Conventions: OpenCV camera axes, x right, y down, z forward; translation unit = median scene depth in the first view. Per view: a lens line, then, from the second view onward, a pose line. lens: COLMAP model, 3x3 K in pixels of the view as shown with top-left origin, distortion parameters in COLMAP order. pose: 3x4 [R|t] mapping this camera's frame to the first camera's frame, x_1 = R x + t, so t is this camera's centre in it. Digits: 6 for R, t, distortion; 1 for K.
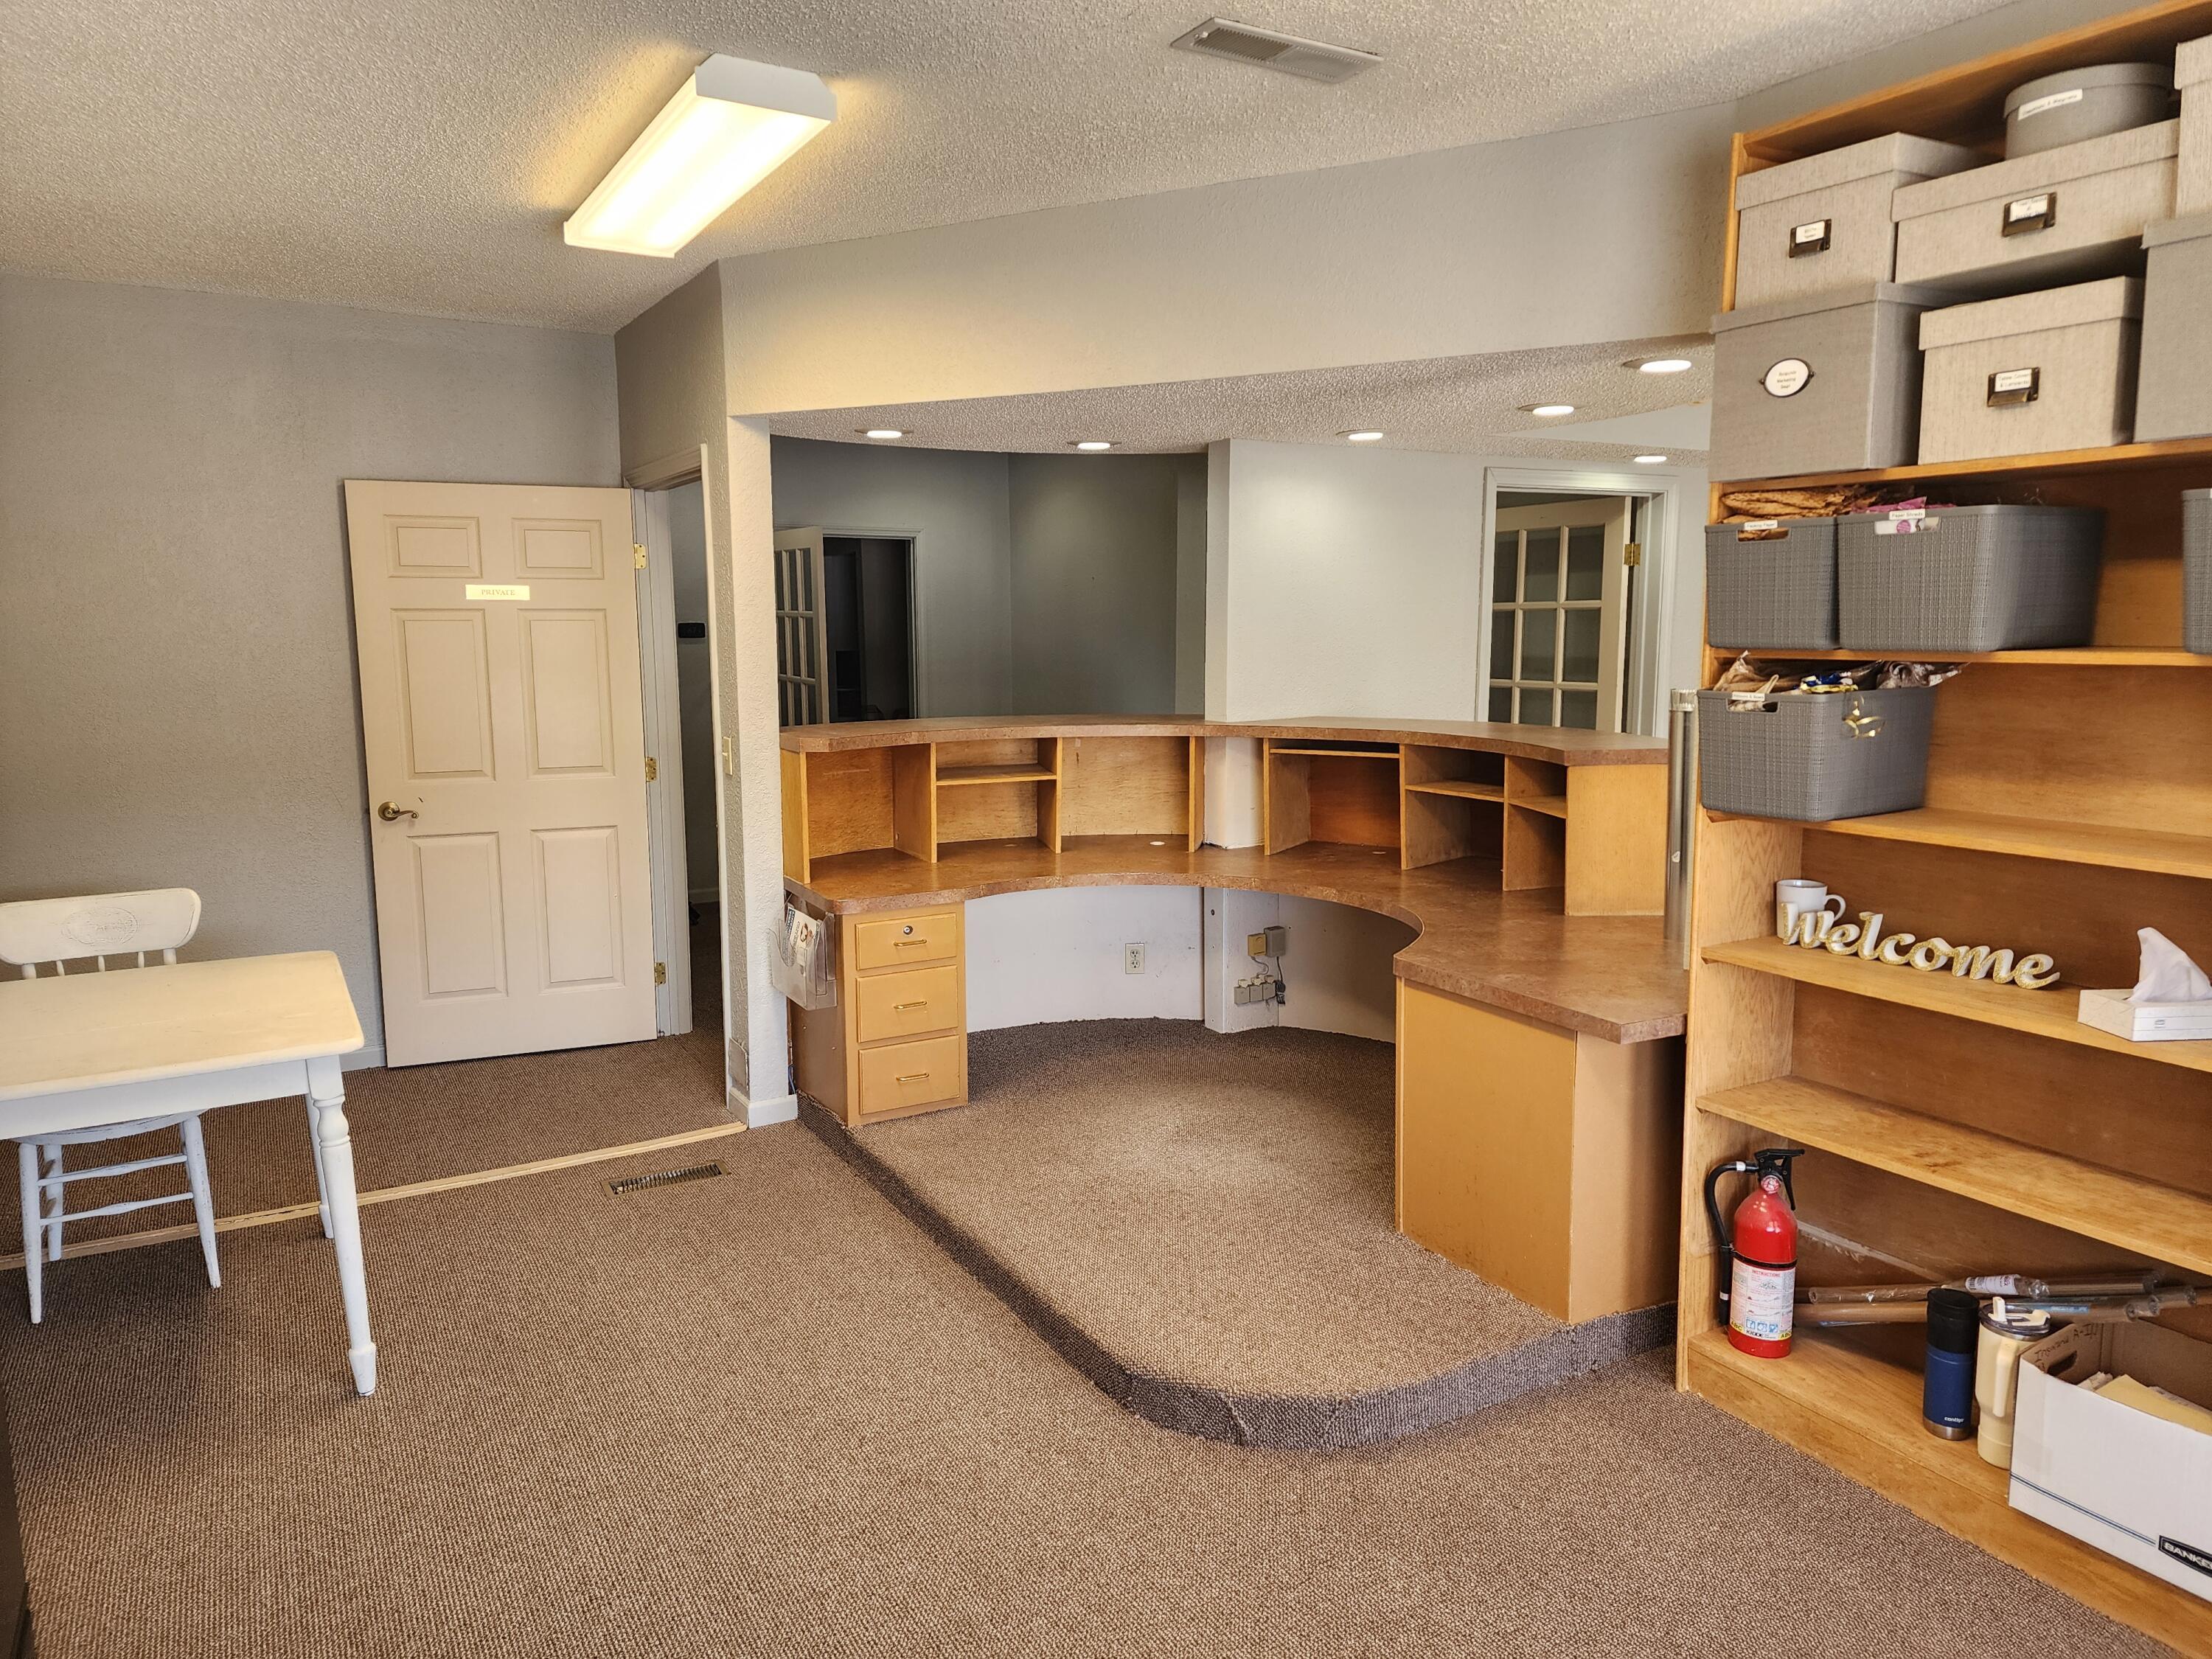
lens RADIAL K [[1467.5, 0, 1106.0], [0, 1467.5, 829.5], [0, 0, 1]] dist [0.042038, 0.000970]
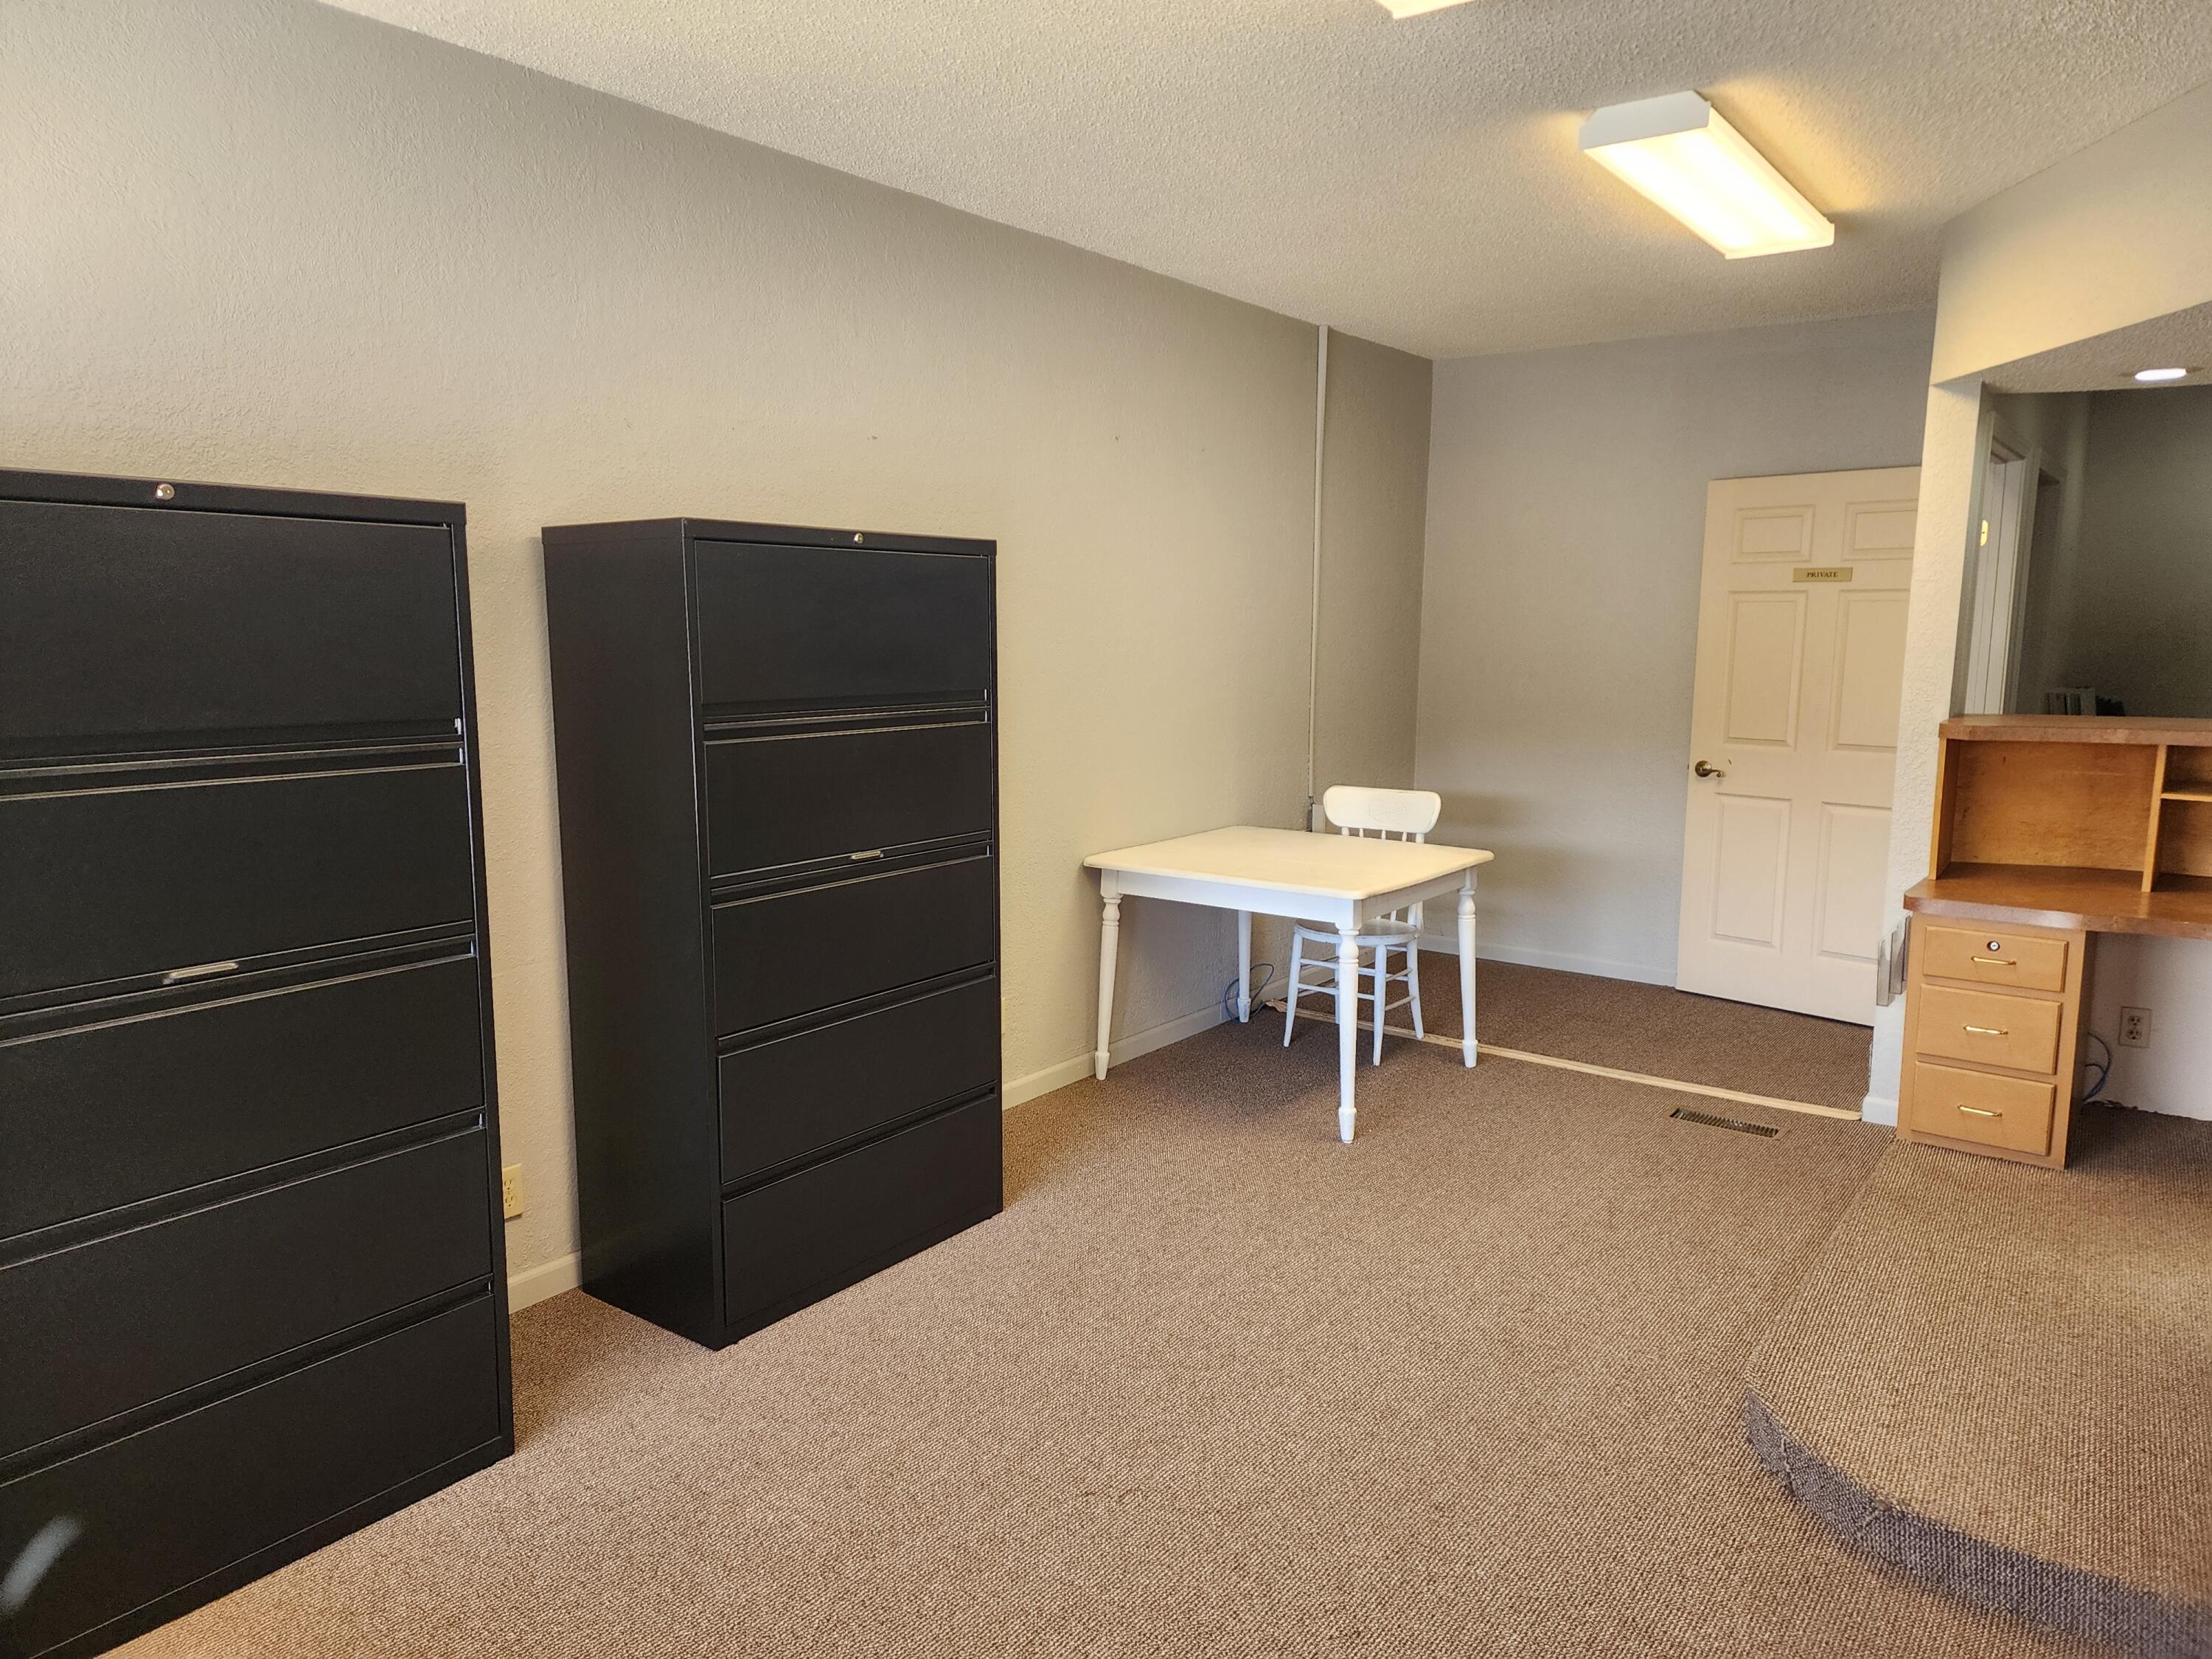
lens RADIAL K [[1467.5, 0, 1106.0], [0, 1467.5, 829.5], [0, 0, 1]] dist [0.042038, 0.000970]
pose [[0.388377, 0.139893, -0.910820, 0.462135], [-0.134524, 0.986428, 0.094144, -0.013193], [0.911628, 0.085964, 0.401925, 0.141607]]
